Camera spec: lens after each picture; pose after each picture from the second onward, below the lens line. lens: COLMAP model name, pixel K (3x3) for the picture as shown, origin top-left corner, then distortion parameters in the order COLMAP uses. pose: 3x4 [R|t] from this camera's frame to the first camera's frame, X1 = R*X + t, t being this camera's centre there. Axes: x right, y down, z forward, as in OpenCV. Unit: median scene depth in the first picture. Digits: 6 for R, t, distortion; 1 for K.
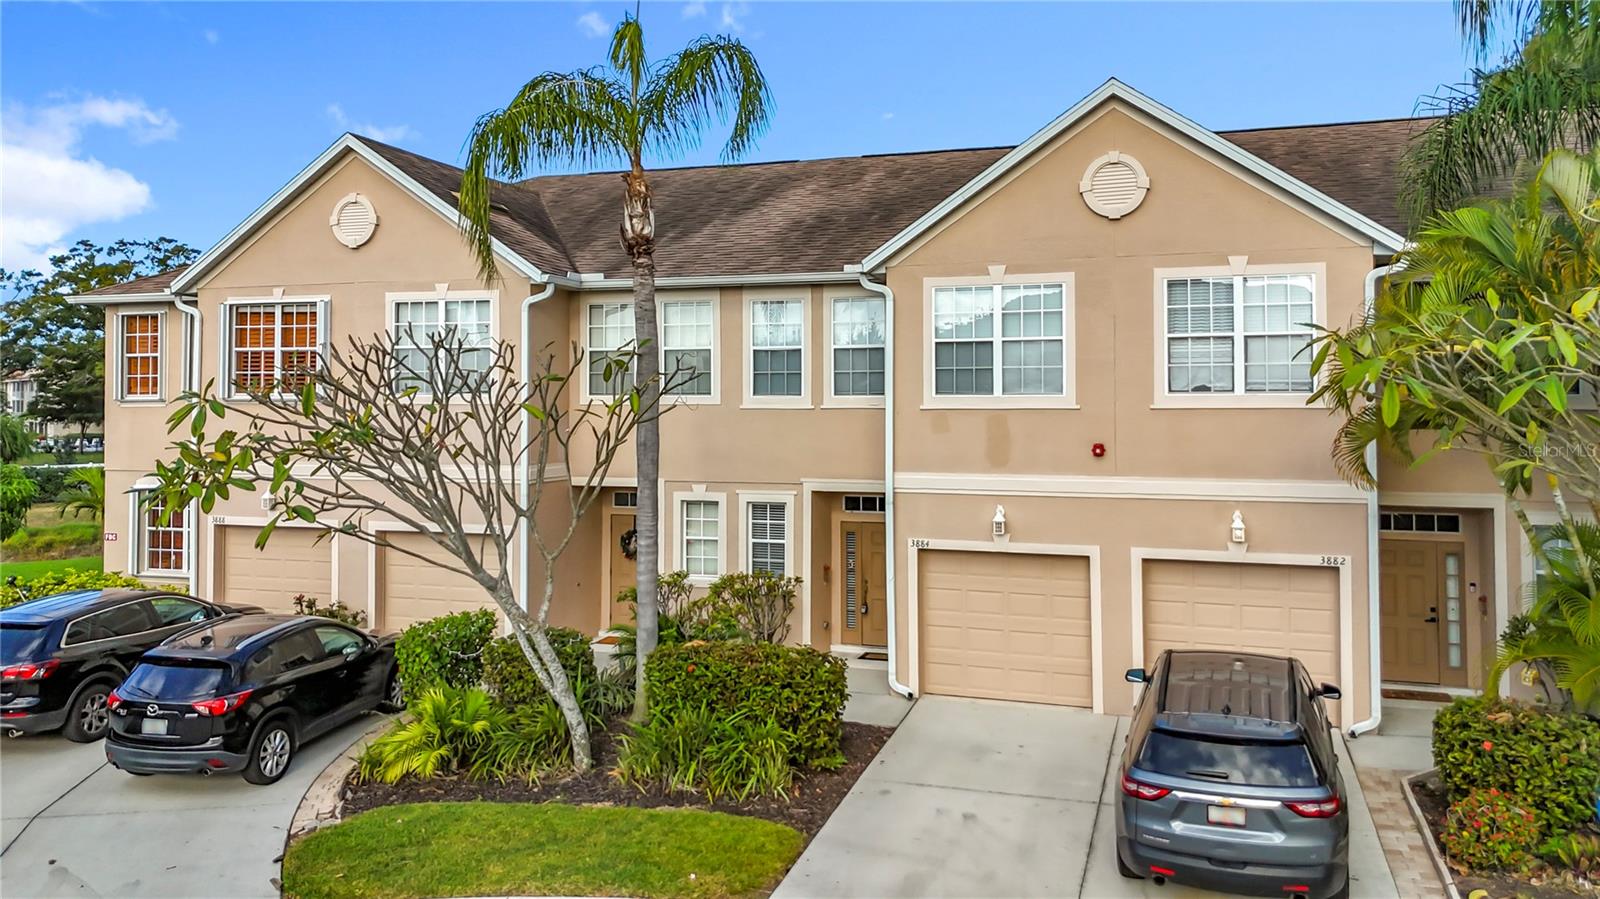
lens RADIAL K [[1148.6, 0, 808.0], [0, 1148.6, 425.4], [0, 0, 1]] dist [0.056344, -0.077229]
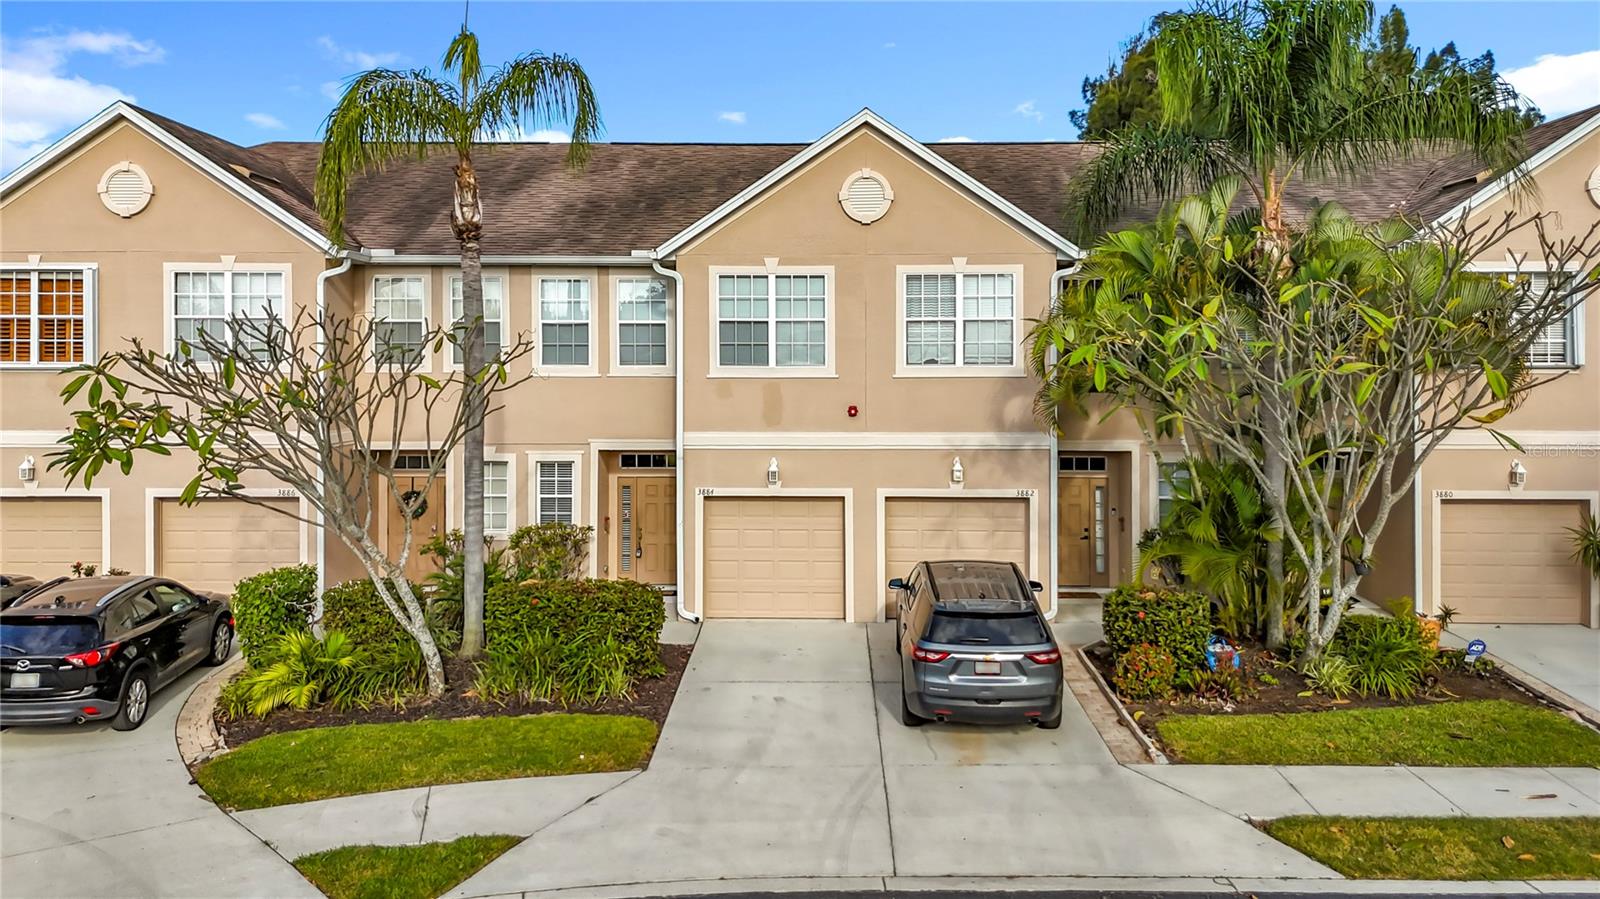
lens RADIAL K [[1124.1, 0, 800.0], [0, 1124.1, 449.5], [0, 0, 1]] dist [0.052472, -0.103980]
pose [[0.960289, -0.019081, 0.278355, -0.146709], [0.004170, 0.998529, 0.054062, -0.003044], [-0.278977, -0.050755, 0.958956, -0.150534]]
